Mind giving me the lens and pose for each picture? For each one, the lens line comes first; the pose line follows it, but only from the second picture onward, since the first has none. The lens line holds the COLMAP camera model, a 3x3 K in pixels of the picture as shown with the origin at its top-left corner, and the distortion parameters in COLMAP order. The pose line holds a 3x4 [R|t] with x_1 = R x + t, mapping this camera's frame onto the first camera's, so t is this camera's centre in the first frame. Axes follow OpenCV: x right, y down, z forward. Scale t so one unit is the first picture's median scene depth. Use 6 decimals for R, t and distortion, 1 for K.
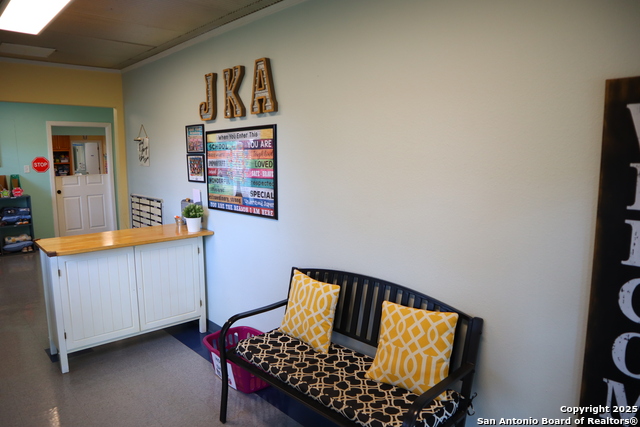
lens RADIAL K [[457.6, 0, 319.8], [0, 457.6, 220.4], [0, 0, 1]] dist [-0.097059, 0.065844]
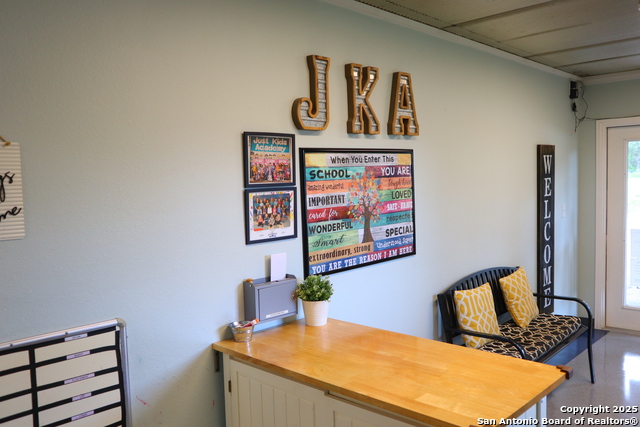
lens RADIAL K [[544.6, 0, 320.0], [0, 544.6, 213.5], [0, 0, 1]] dist [-0.009991, -0.001284]
pose [[-0.079557, -0.059155, 0.995074, -1.079560], [0.176021, 0.981718, 0.072434, -0.181114], [-0.981166, 0.180917, -0.067690, 1.176278]]
